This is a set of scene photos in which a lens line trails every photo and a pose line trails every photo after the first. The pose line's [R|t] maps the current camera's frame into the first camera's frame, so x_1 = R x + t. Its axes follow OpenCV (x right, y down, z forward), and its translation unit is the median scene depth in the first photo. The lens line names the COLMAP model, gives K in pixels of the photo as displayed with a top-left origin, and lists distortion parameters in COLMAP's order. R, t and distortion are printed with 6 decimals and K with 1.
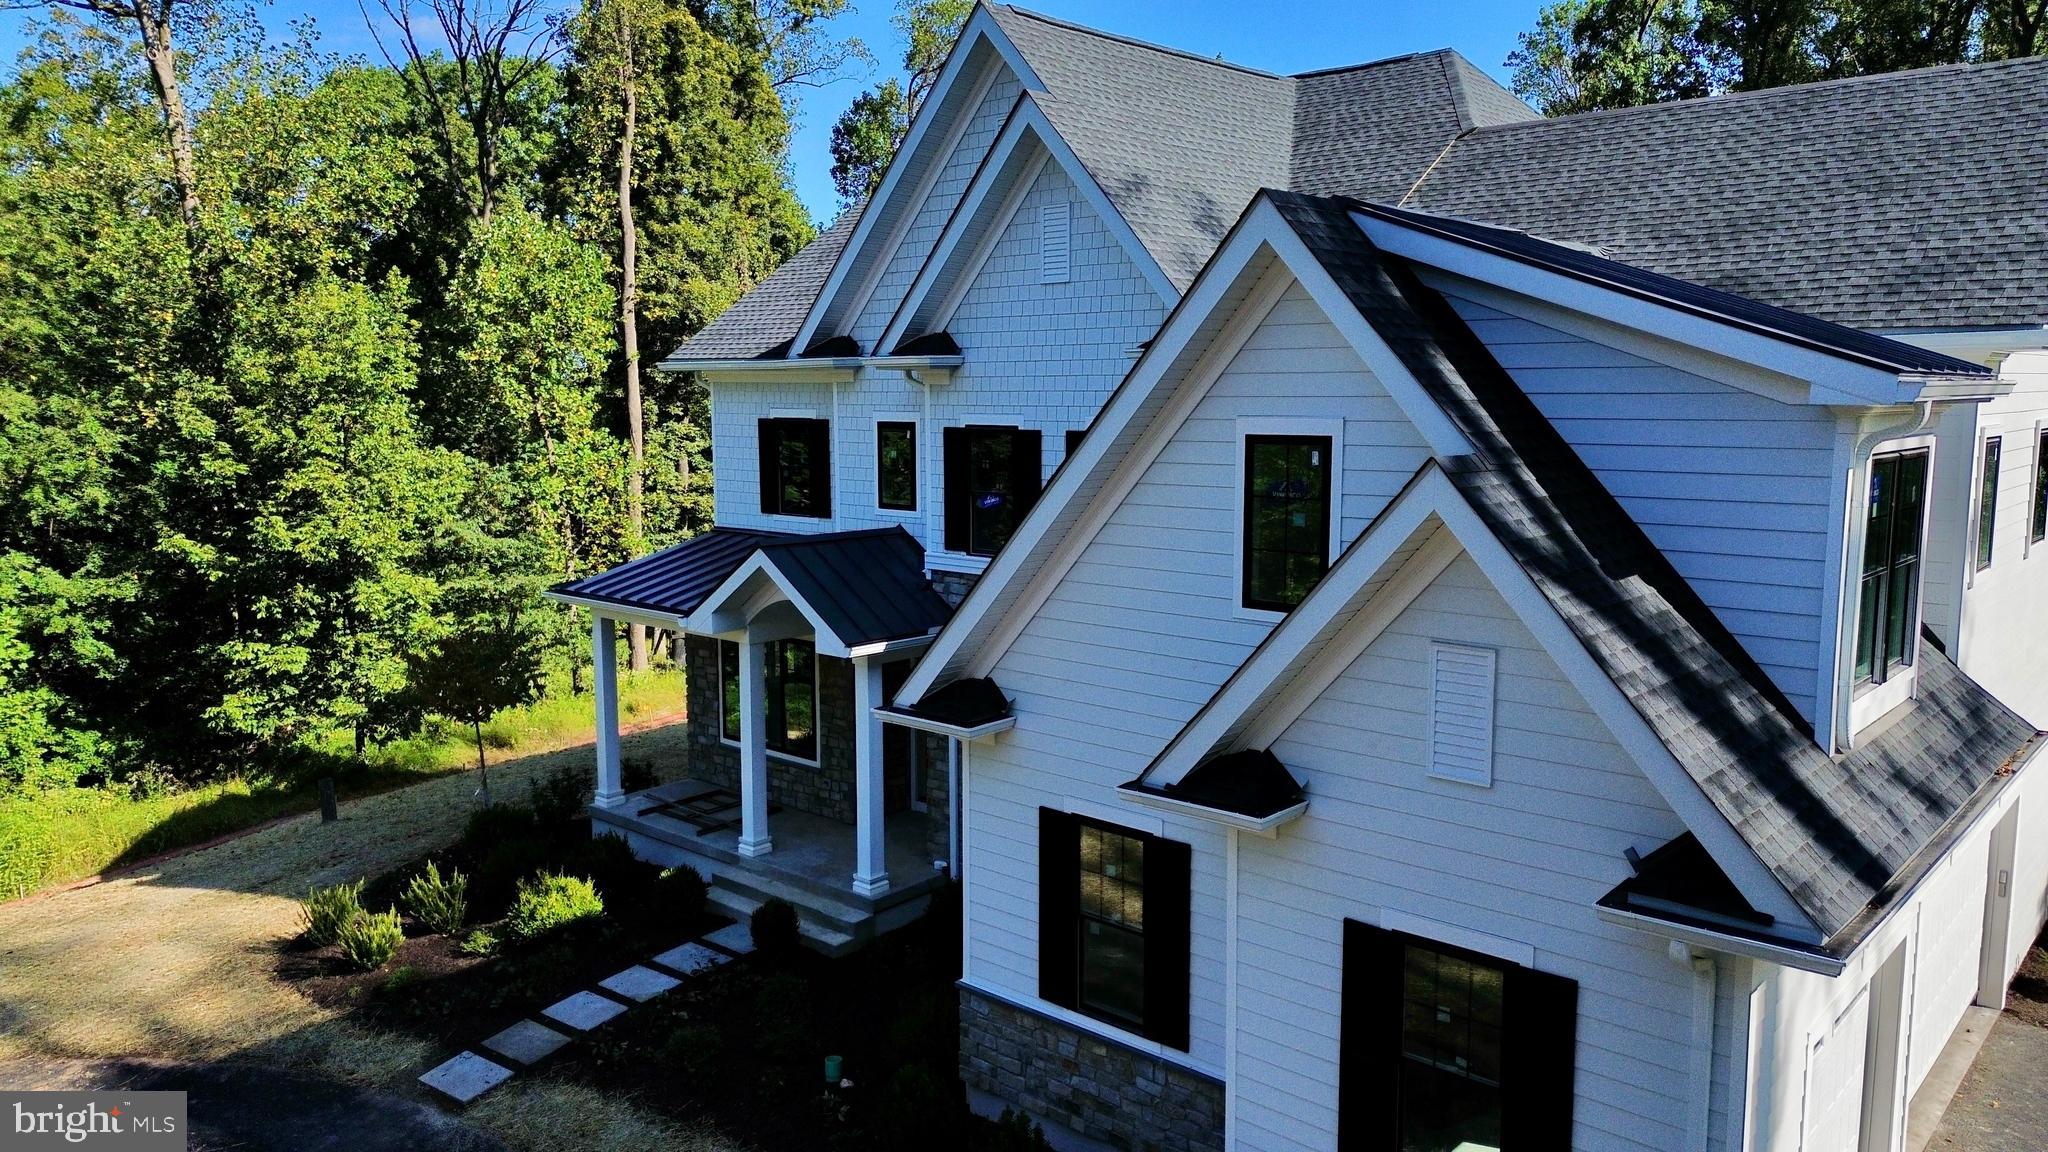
lens RADIAL K [[1413.5, 0, 1032.7], [0, 1413.5, 576.3], [0, 0, 1]] dist [0.057508, -0.053119]
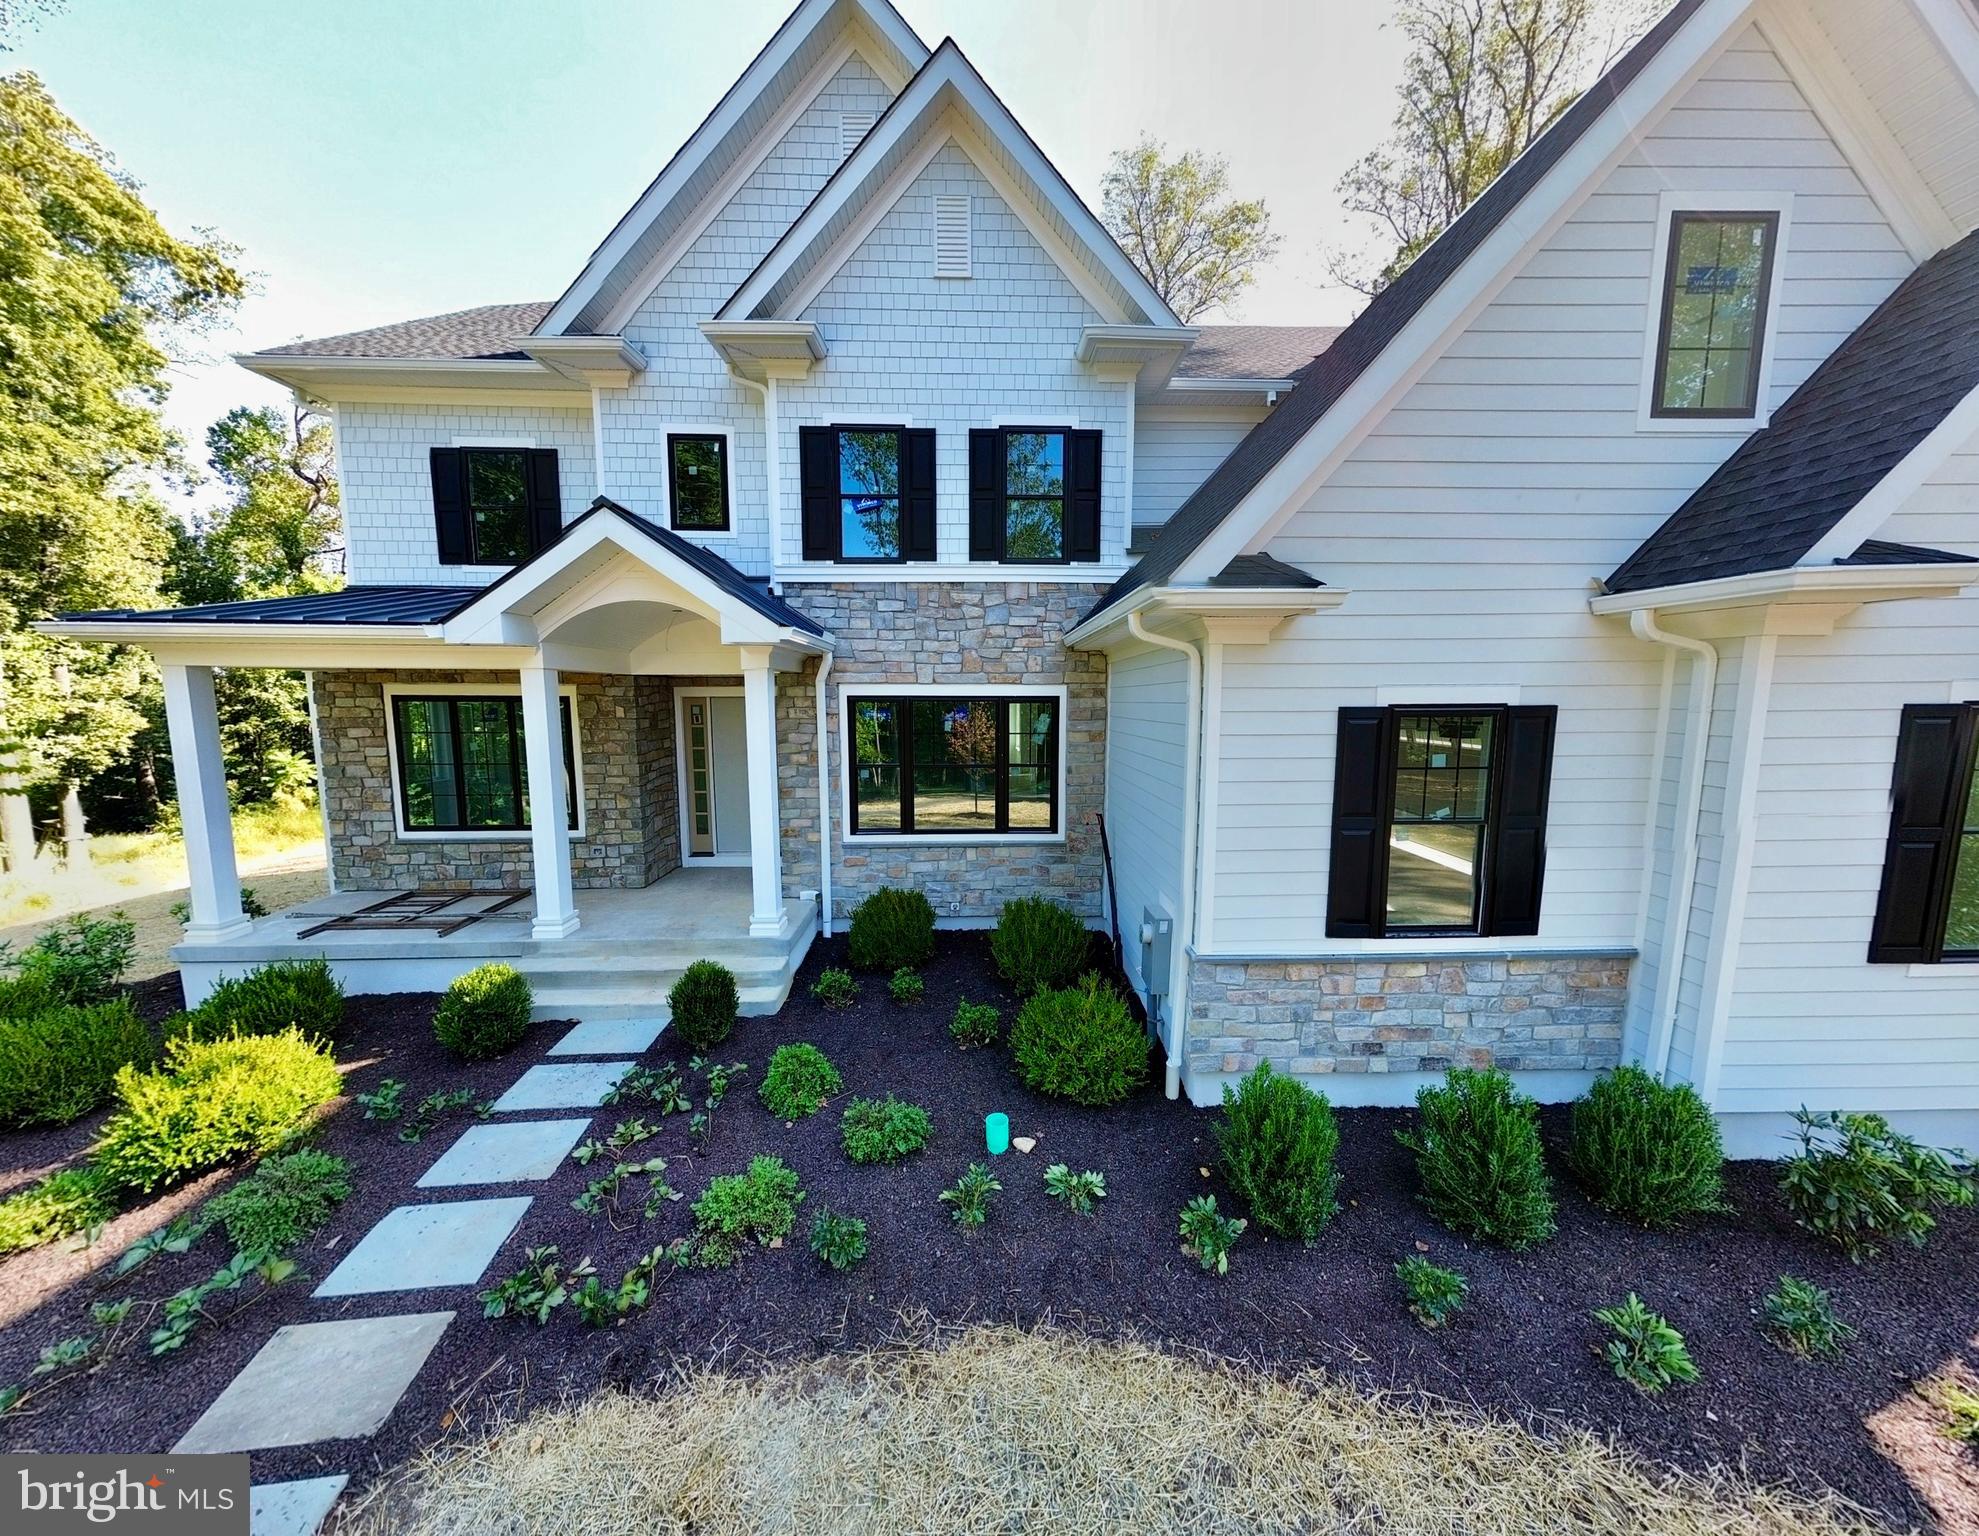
lens RADIAL K [[664.1, 0, 961.0], [0, 664.1, 774.5], [0, 0, 1]] dist [0.003121, 0.000073]
pose [[0.733711, -0.068491, 0.676001, -0.246764], [0.082943, 0.996494, 0.010939, 0.106908], [-0.674380, 0.048044, 0.736820, 0.509178]]
